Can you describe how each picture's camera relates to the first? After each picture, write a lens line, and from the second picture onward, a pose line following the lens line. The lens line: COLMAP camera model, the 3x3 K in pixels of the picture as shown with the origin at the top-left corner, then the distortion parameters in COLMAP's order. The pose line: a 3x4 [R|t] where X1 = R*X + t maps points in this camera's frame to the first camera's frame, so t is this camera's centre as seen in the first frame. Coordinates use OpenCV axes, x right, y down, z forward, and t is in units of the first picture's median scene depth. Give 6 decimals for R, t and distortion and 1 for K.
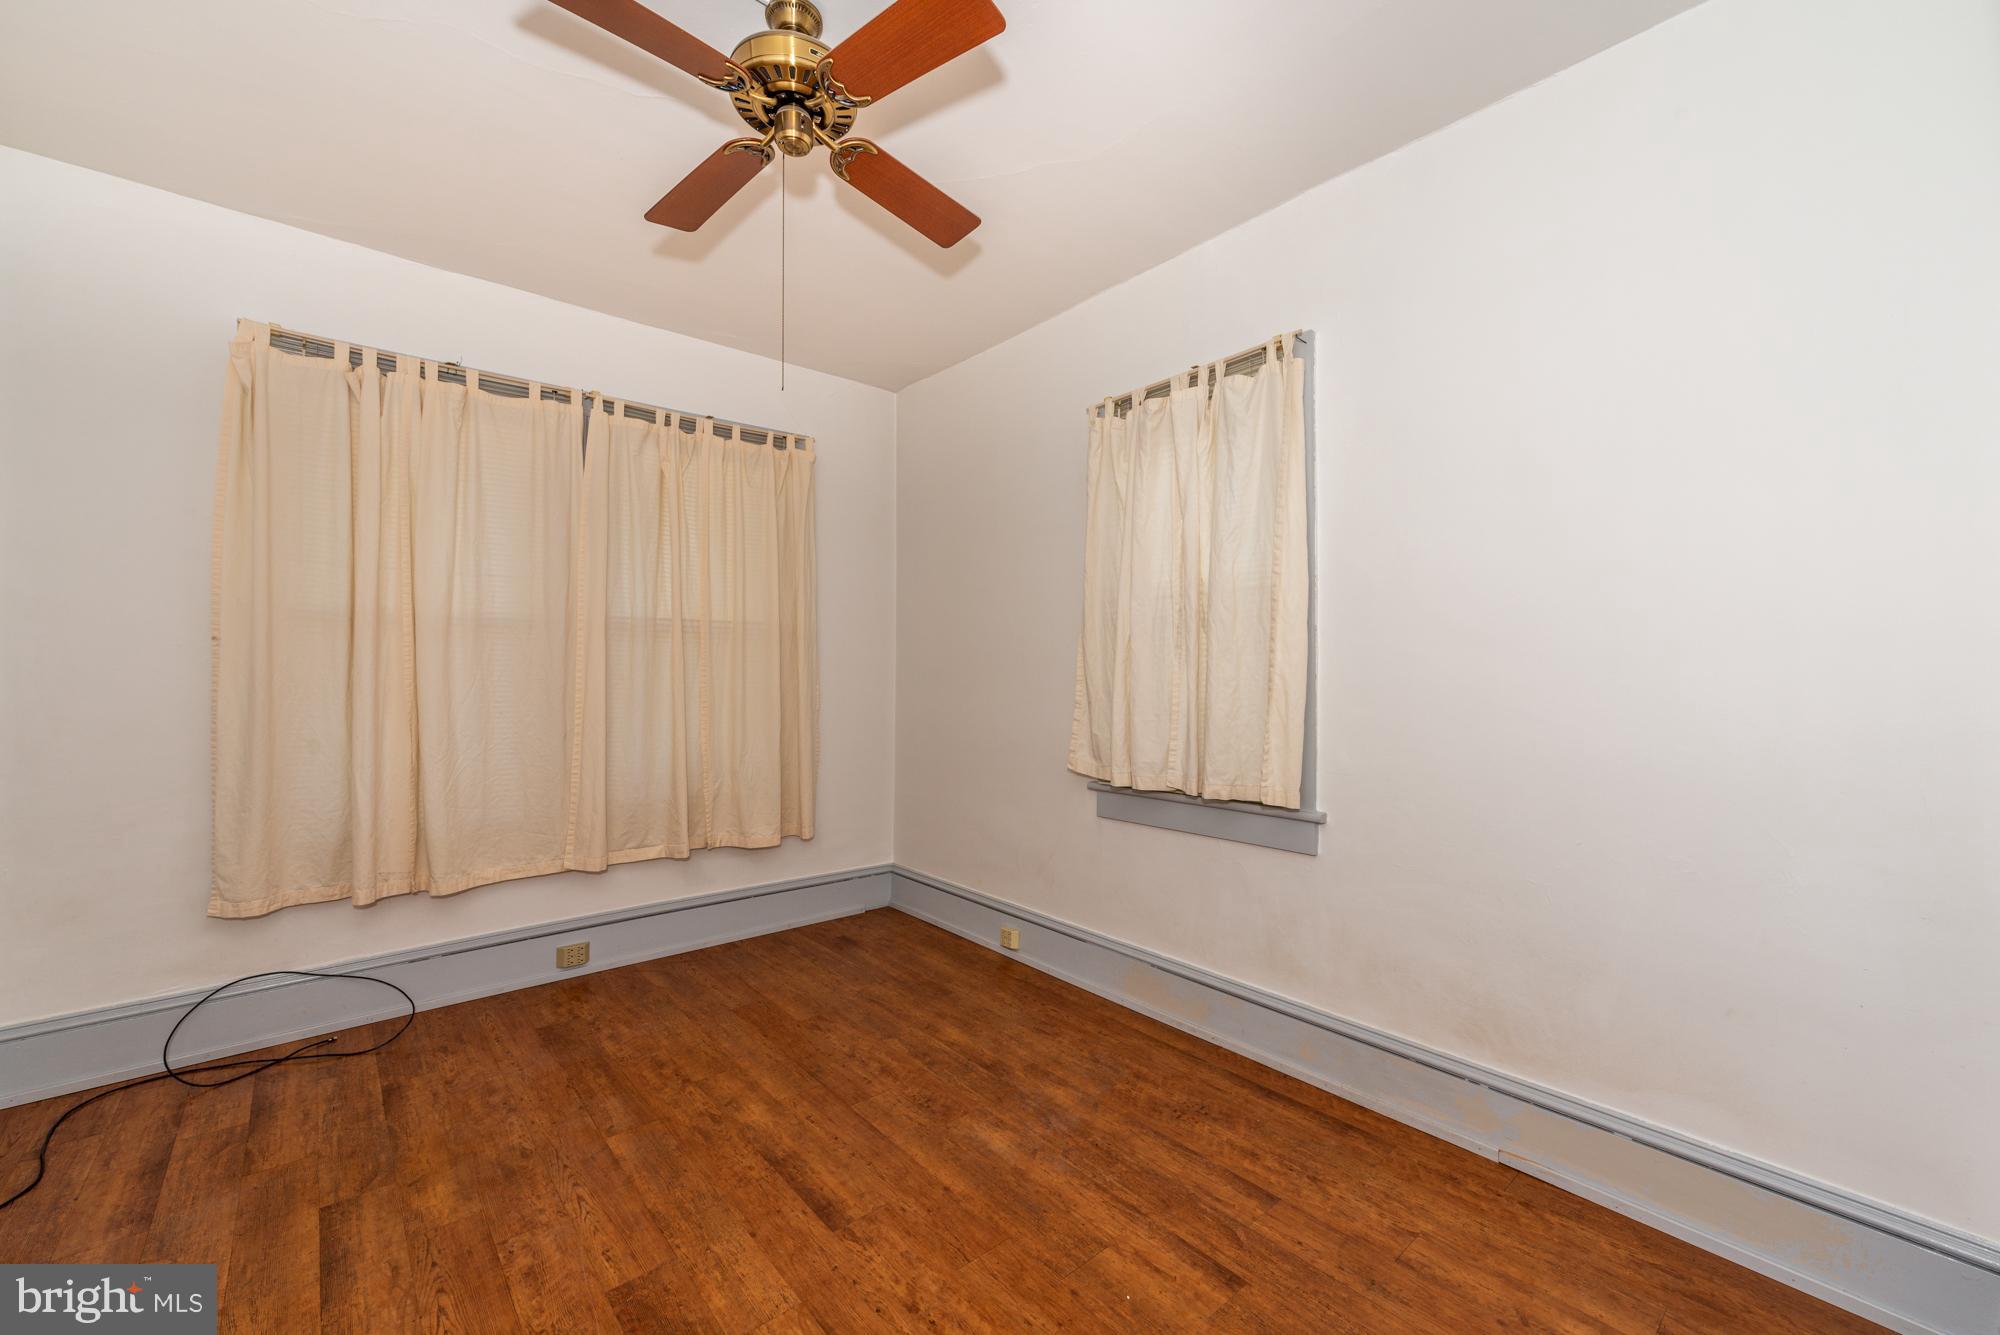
lens RADIAL K [[780.1, 0, 995.6], [0, 780.1, 656.1], [0, 0, 1]] dist [0.008046, -0.002247]
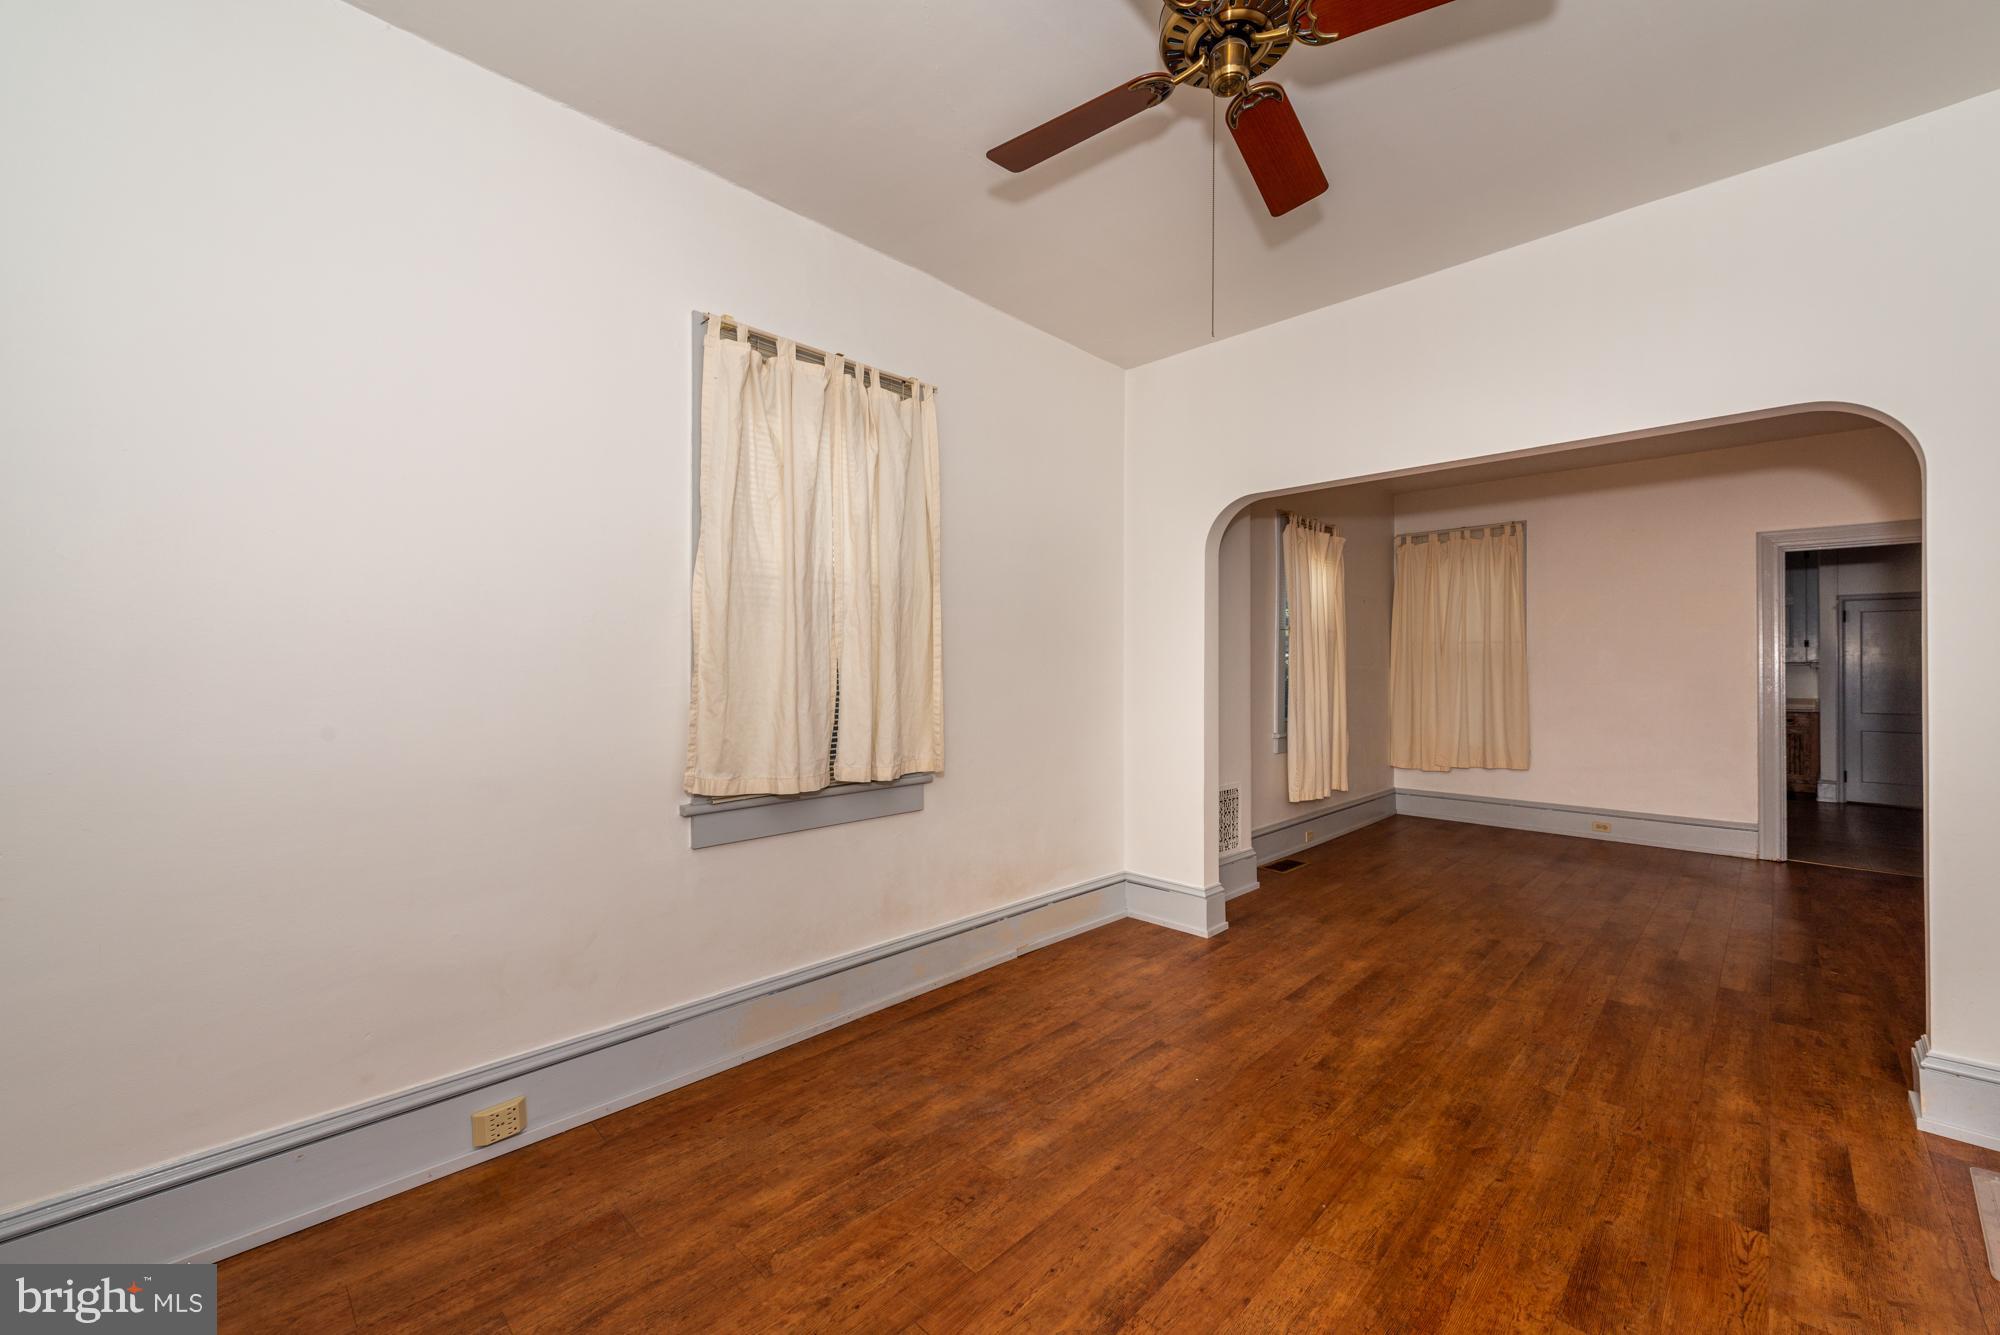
lens RADIAL K [[780.1, 0, 999.1], [0, 780.1, 656.4], [0, 0, 1]] dist [0.008046, -0.002247]
pose [[-0.076706, 0.009089, 0.997012, -0.826055], [-0.023699, 0.999659, -0.010936, 0.021002], [-0.996772, -0.024467, -0.076464, 0.958599]]
